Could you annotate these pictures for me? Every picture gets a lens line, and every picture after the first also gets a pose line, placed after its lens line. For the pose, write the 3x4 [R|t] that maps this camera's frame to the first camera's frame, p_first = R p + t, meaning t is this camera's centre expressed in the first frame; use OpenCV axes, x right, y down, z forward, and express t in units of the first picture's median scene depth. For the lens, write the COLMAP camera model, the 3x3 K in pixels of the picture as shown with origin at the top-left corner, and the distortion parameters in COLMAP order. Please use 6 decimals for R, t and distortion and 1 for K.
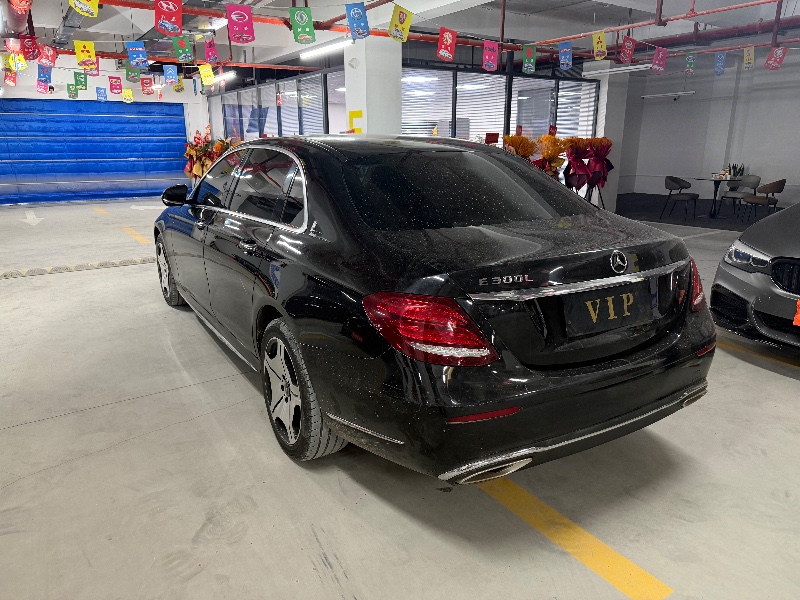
lens RADIAL K [[568.2, 0, 400.0], [0, 568.2, 300.0], [0, 0, 1]] dist [0.046844, -0.058342]
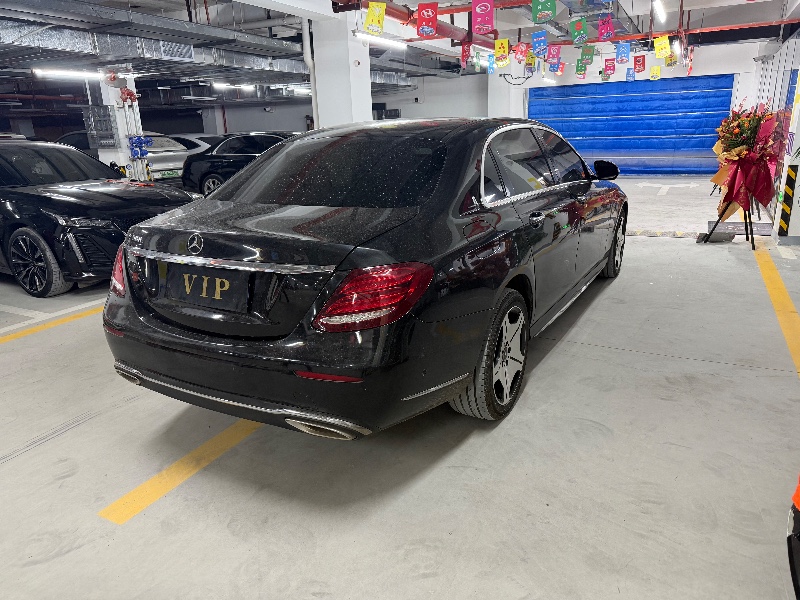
lens RADIAL K [[568.2, 0, 400.0], [0, 568.2, 300.0], [0, 0, 1]] dist [0.046844, -0.058342]
pose [[0.486349, 0.237806, -0.840781, 0.352374], [-0.203249, 0.966646, 0.155836, -0.049473], [0.849797, 0.095098, 0.518461, 0.182148]]
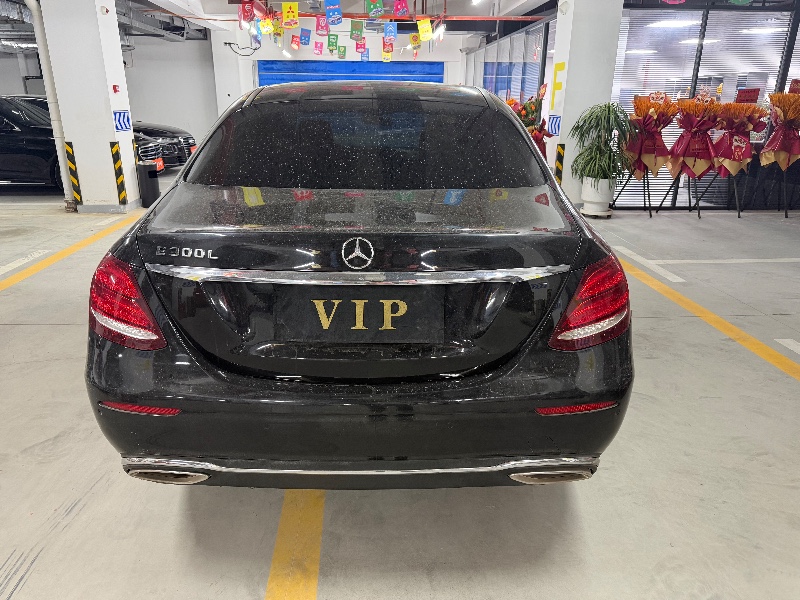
lens RADIAL K [[571.0, 0, 395.9], [0, 571.0, 302.5], [0, 0, 1]] dist [0.003794, -0.000720]
pose [[0.861390, 0.177788, -0.475813, 0.180889], [-0.146436, 0.983892, 0.102531, -0.019921], [0.486378, -0.018643, 0.873550, 0.094251]]
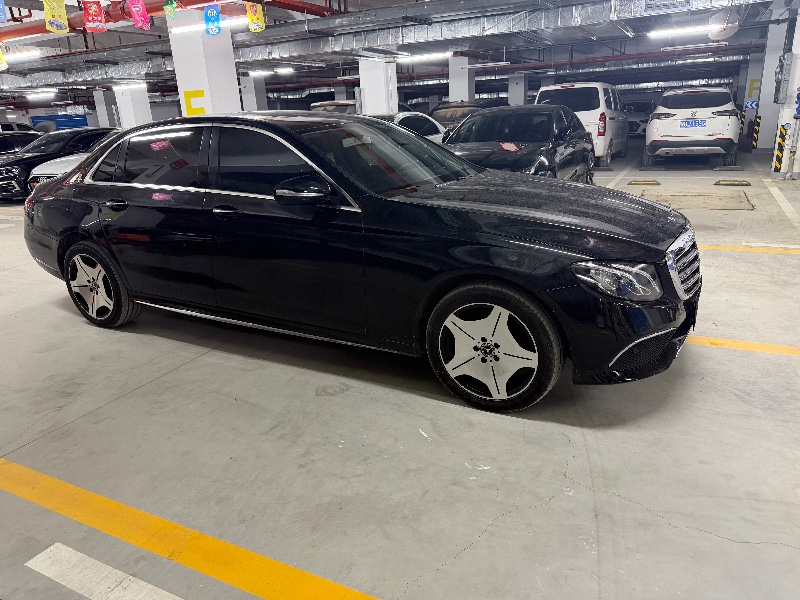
lens RADIAL K [[568.2, 0, 400.0], [0, 568.2, 300.0], [0, 0, 1]] dist [0.046844, -0.058342]
pose [[-0.877997, 0.186224, -0.440955, 0.104943], [-0.072733, 0.858617, 0.507432, -0.235131], [0.473108, 0.477596, -0.740318, 0.889411]]
